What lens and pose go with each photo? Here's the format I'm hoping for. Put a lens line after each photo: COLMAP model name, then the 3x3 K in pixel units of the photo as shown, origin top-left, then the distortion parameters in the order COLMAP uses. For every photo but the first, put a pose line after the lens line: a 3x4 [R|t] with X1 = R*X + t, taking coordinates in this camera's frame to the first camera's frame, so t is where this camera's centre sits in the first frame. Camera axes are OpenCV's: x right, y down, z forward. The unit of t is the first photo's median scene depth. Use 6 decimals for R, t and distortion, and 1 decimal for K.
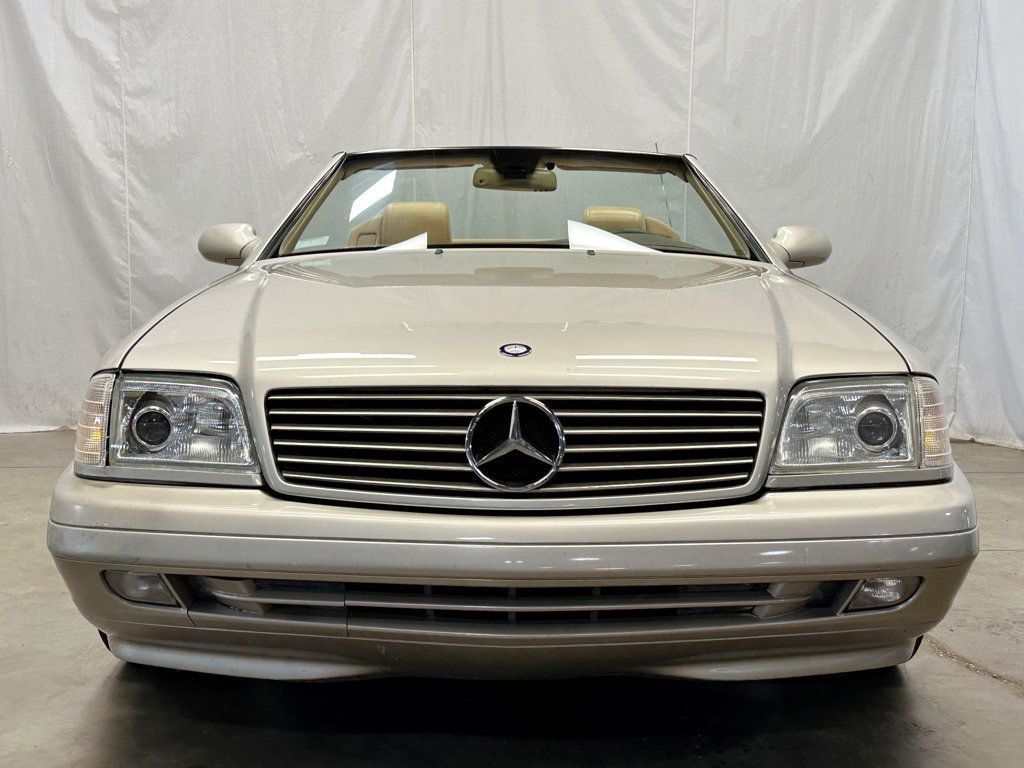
lens RADIAL K [[1305.0, 0, 517.6], [0, 1305.0, 396.1], [0, 0, 1]] dist [0.208908, -0.436530]
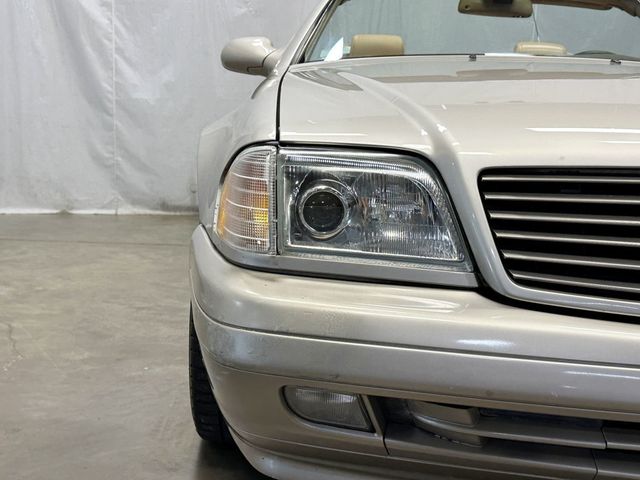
lens RADIAL K [[820.5, 0, 334.3], [0, 820.5, 241.0], [0, 0, 1]] dist [0.199699, -0.493191]
pose [[0.999114, 0.029710, 0.029824, -0.288605], [-0.031082, 0.998429, 0.046630, 0.018579], [-0.028392, -0.047515, 0.998467, 0.484645]]
